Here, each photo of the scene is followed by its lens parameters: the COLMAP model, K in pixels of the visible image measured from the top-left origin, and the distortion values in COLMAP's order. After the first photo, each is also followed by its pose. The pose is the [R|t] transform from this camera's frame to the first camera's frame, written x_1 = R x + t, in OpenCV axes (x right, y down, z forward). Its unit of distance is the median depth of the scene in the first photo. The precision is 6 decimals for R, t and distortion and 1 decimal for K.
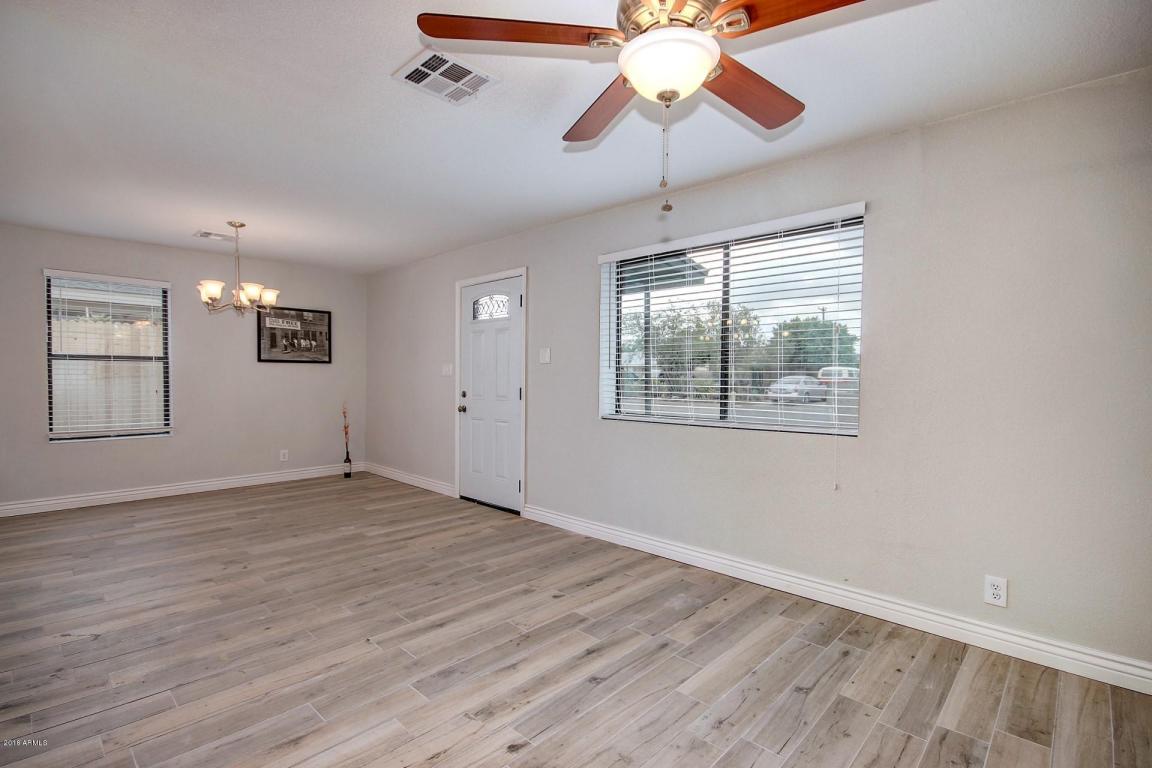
lens RADIAL K [[532.6, 0, 576.0], [0, 532.6, 384.0], [0, 0, 1]] dist [-0.000562, -0.000177]
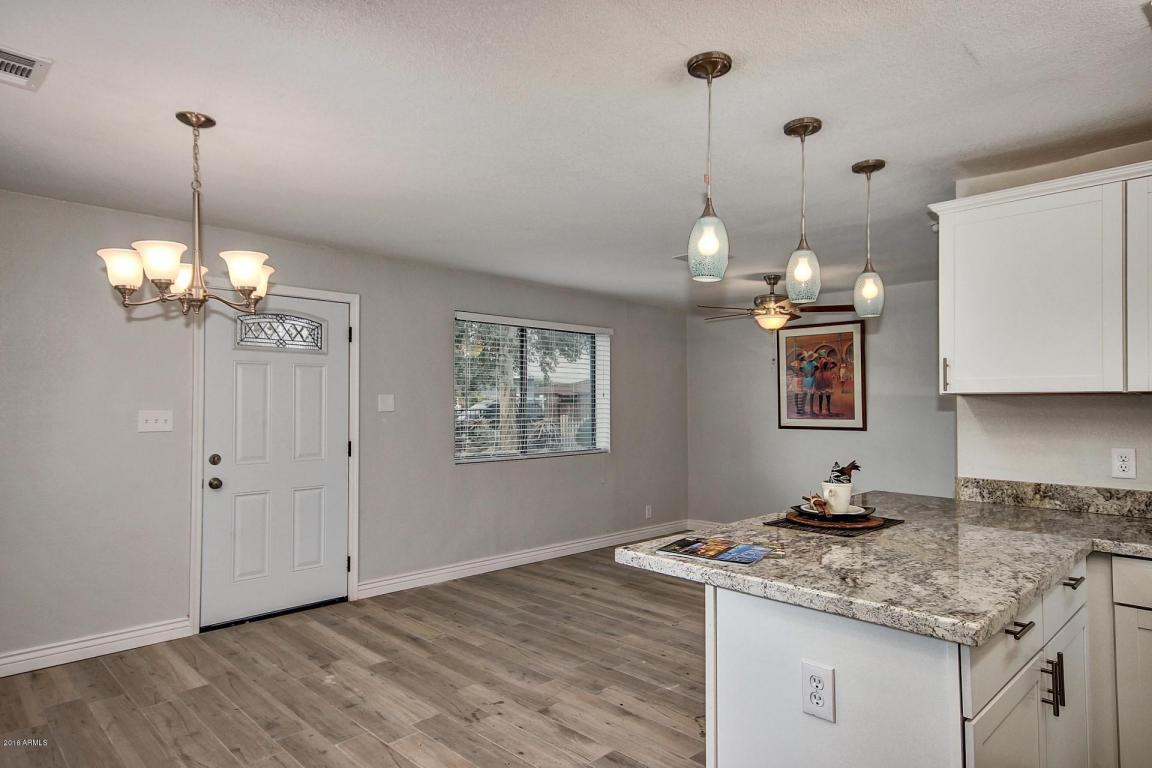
lens RADIAL K [[686.2, 0, 594.0], [0, 686.2, 385.7], [0, 0, 1]] dist [0.030318, 0.000231]
pose [[0.019778, 0.017684, 0.999648, -1.477687], [0.006459, 0.999820, -0.017815, -0.071750], [-0.999784, 0.006809, 0.019660, 0.790036]]
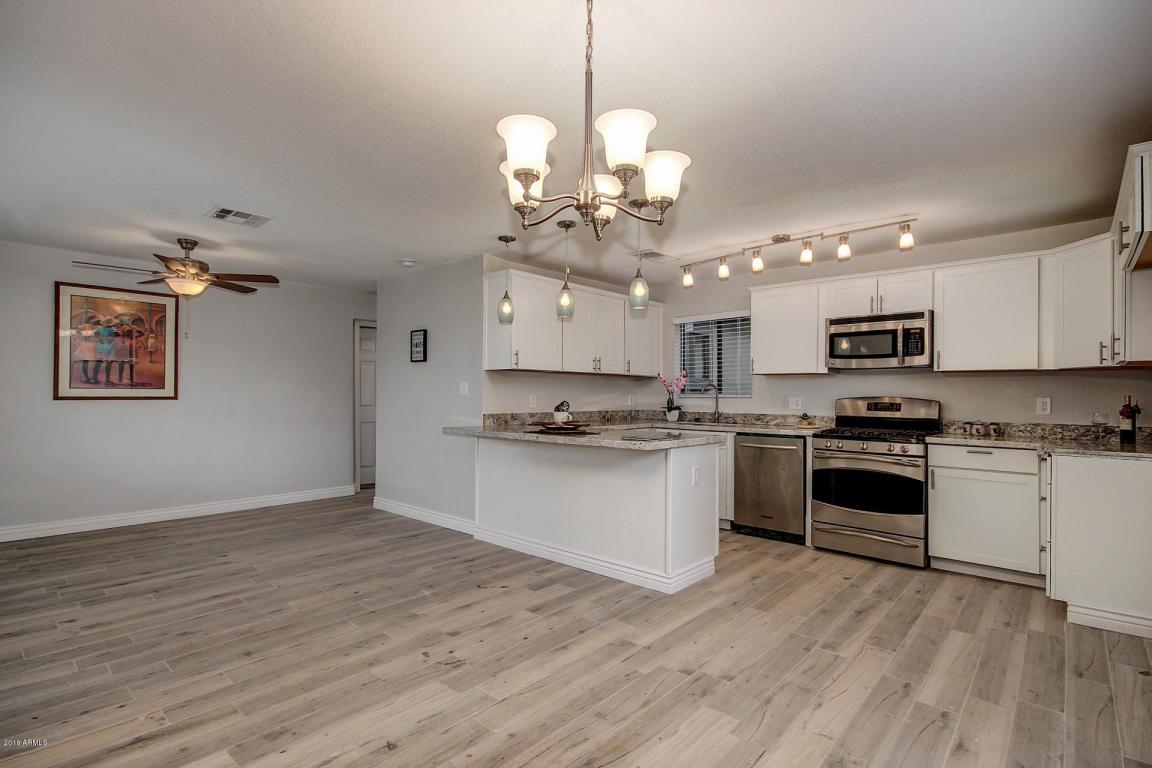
lens RADIAL K [[553.7, 0, 576.0], [0, 553.7, 384.0], [0, 0, 1]] dist [0.000956, -0.000050]
pose [[-0.999329, -0.016020, -0.032952, -0.745911], [-0.015644, 0.999810, -0.011643, -0.025507], [0.033133, -0.011120, -0.999389, 1.664985]]
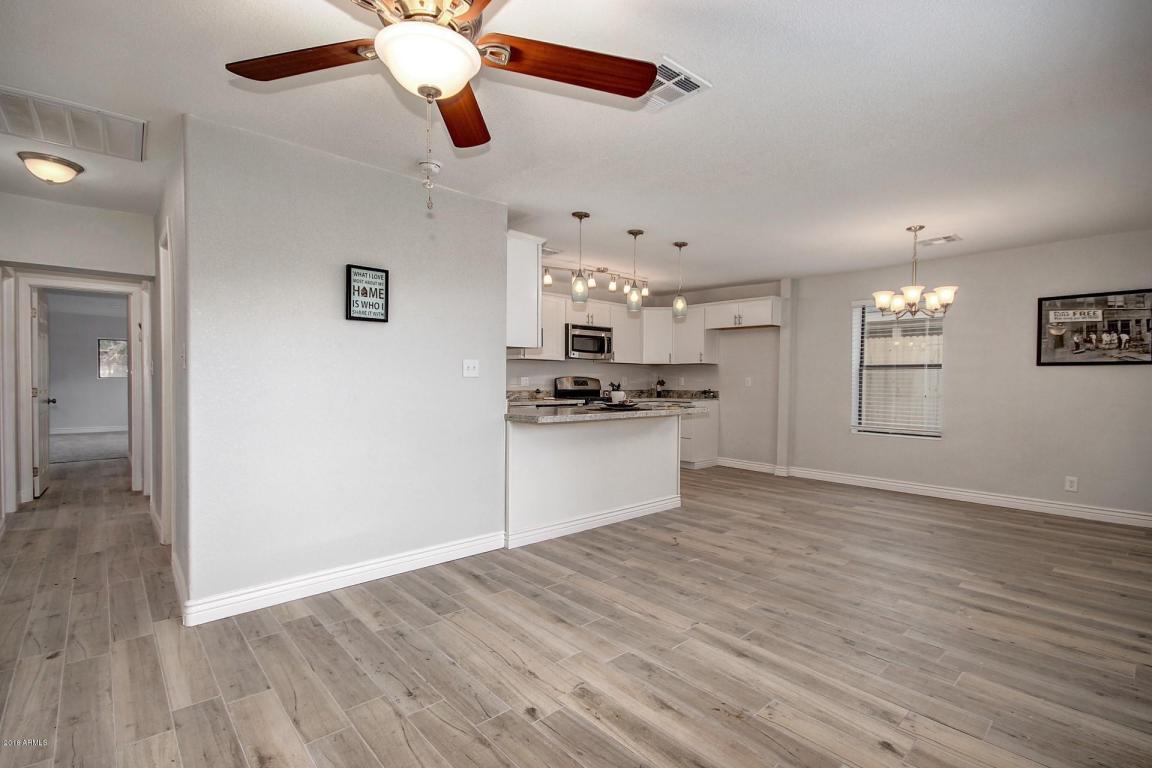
lens RADIAL K [[536.9, 0, 596.2], [0, 536.9, 383.9], [0, 0, 1]] dist [0.011809, 0.000181]
pose [[-0.055421, 0.003133, -0.998458, 0.484867], [-0.018631, 0.999818, 0.004172, -0.005314], [0.998289, 0.018834, -0.055352, 0.572339]]
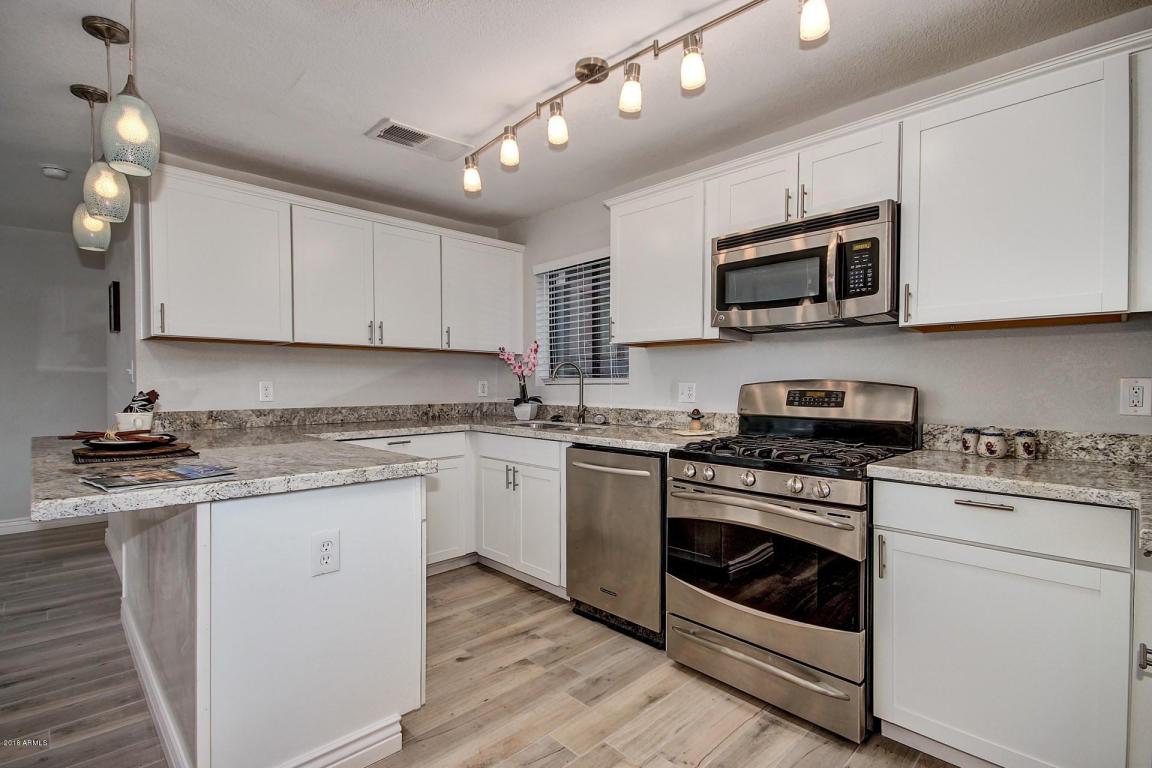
lens RADIAL K [[542.2, 0, 576.0], [0, 542.2, 384.0], [0, 0, 1]] dist [-0.003419, -0.000527]
pose [[-0.999295, -0.008713, 0.036509, -1.228710], [-0.008331, 0.999909, 0.010603, -0.021208], [-0.036598, 0.010291, -0.999277, 1.092223]]
